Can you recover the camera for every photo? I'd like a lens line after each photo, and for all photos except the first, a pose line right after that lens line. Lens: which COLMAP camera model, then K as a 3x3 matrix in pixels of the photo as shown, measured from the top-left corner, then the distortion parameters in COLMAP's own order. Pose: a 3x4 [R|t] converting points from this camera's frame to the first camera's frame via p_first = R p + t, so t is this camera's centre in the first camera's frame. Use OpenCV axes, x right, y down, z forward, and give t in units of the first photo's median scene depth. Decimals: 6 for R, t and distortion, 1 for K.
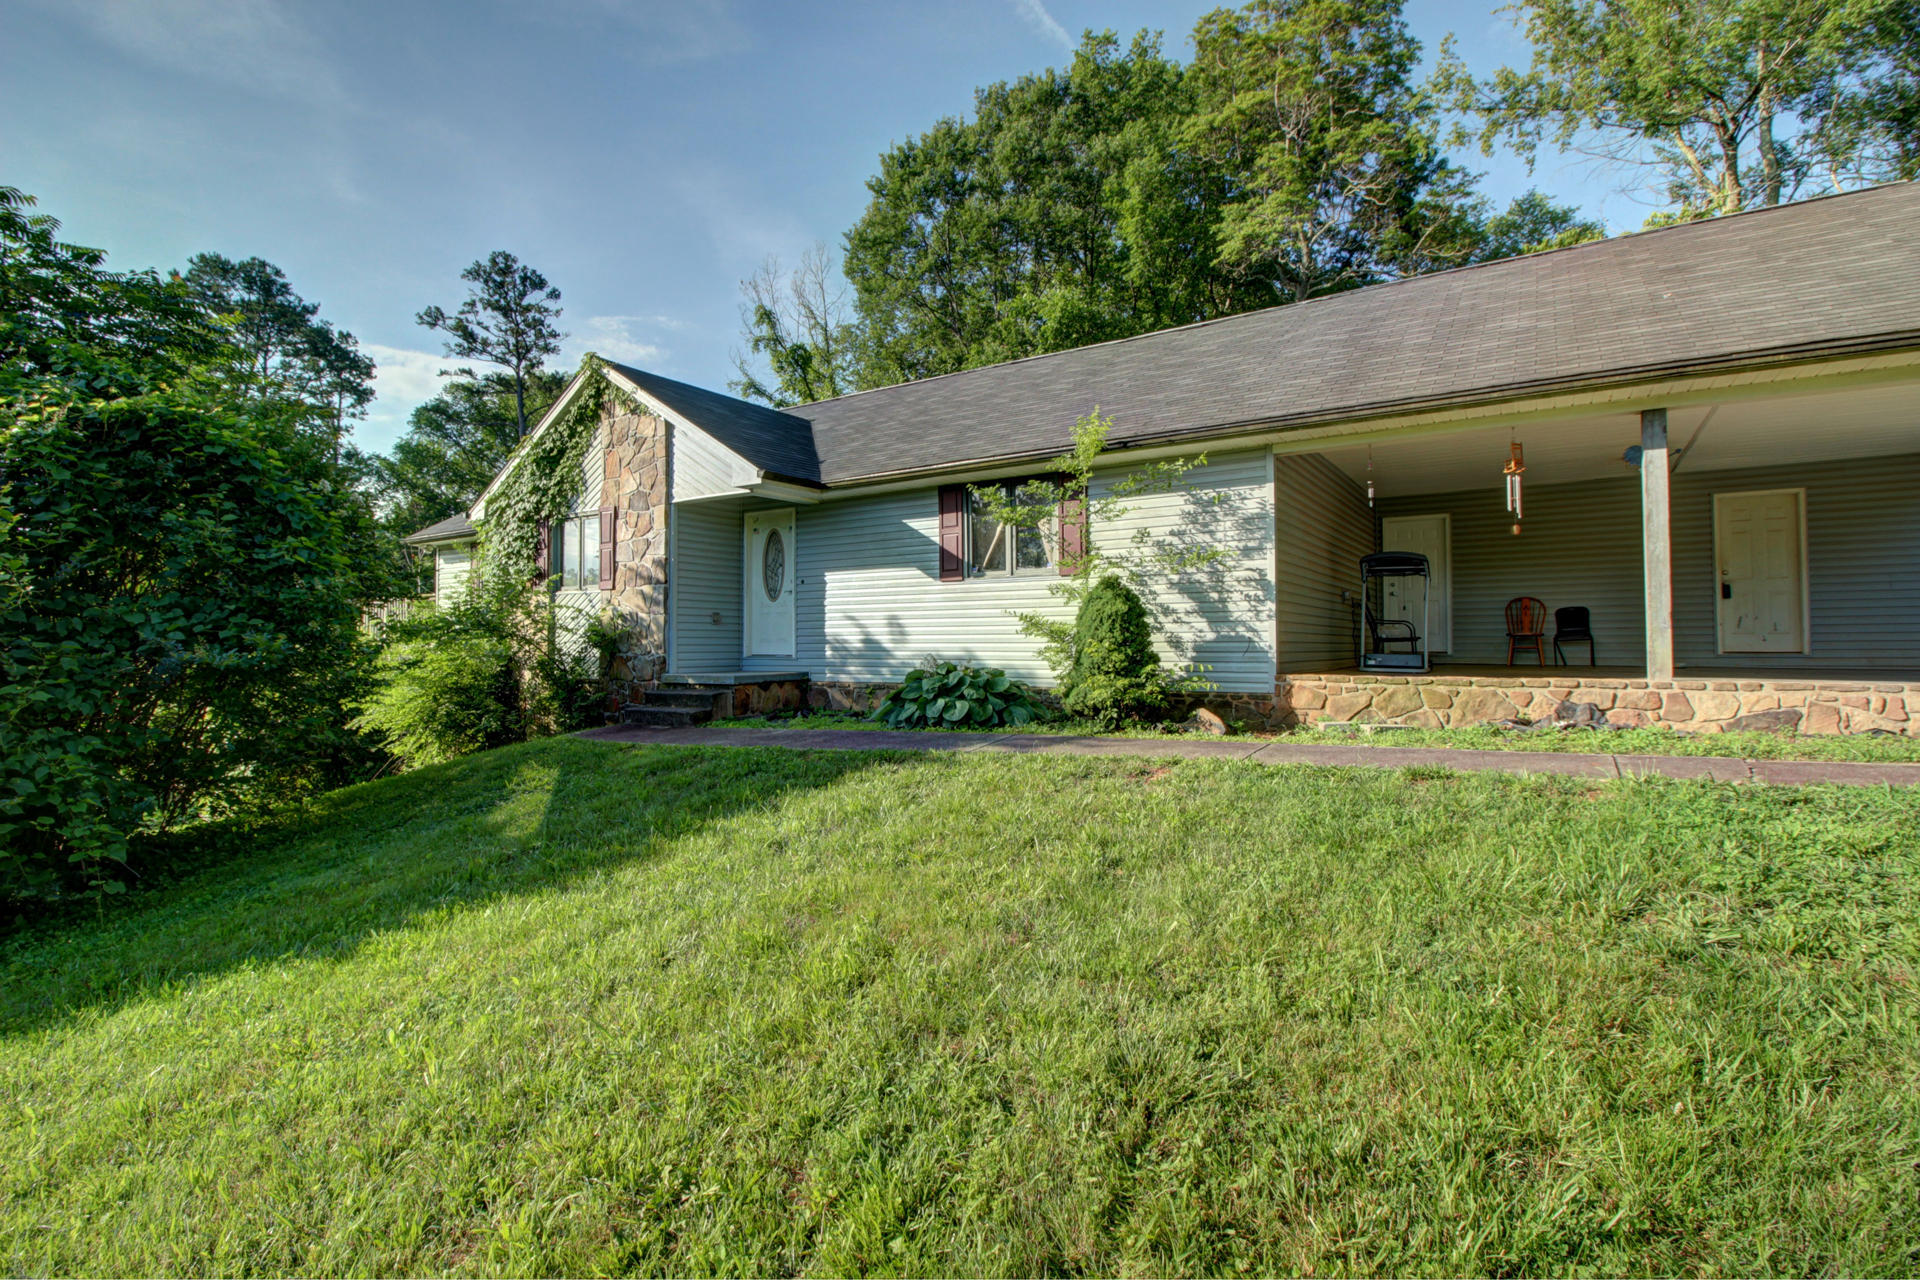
lens RADIAL K [[916.2, 0, 970.6], [0, 916.2, 632.4], [0, 0, 1]] dist [-0.002591, -0.009916]
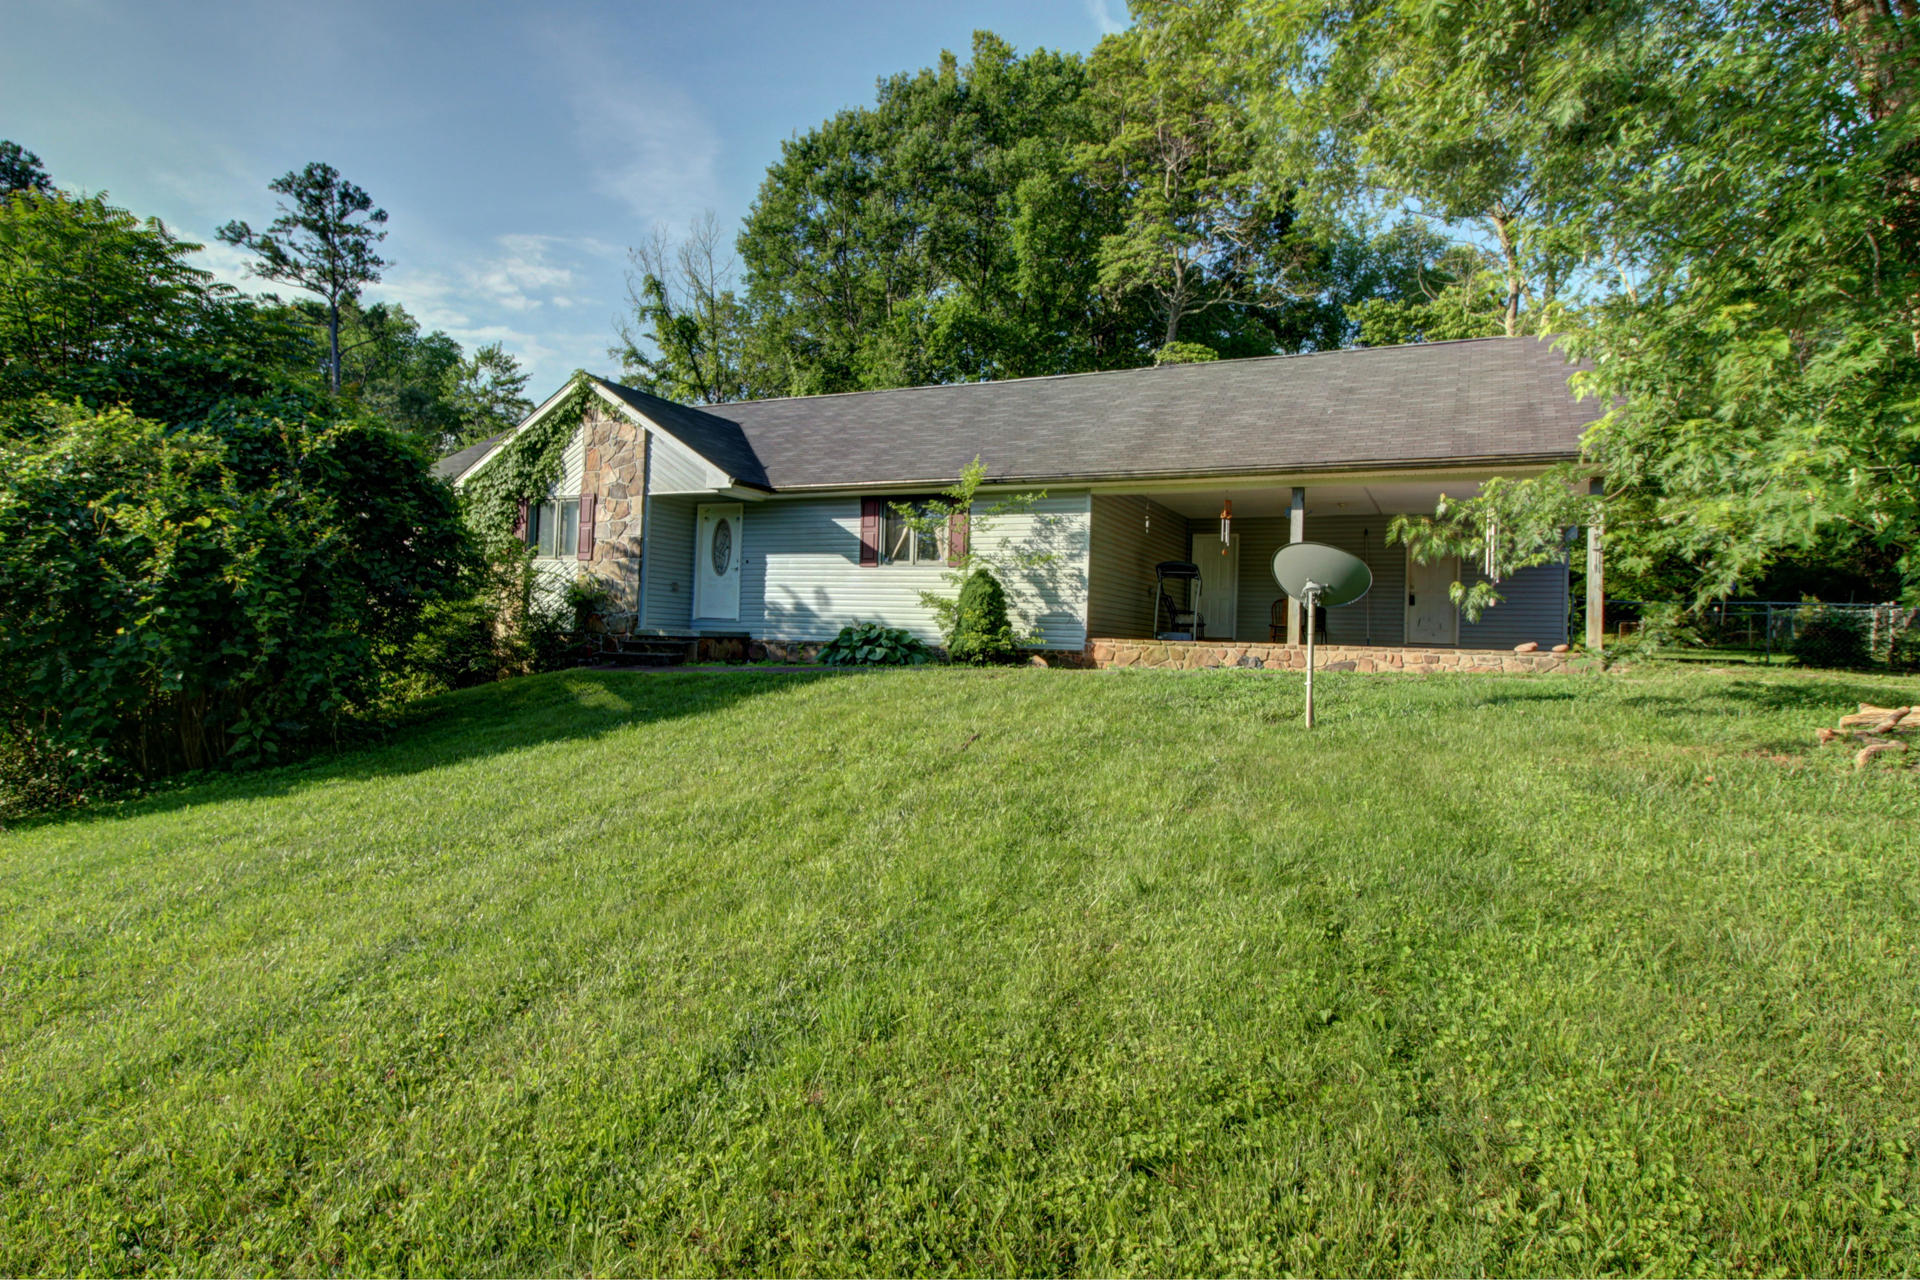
lens RADIAL K [[1072.9, 0, 957.1], [0, 1072.9, 635.6], [0, 0, 1]] dist [-0.008806, 0.000098]
pose [[0.991920, 0.040815, 0.120117, -0.062505], [-0.041721, 0.999117, 0.005041, 0.026729], [-0.119805, -0.010012, 0.992747, -0.486457]]
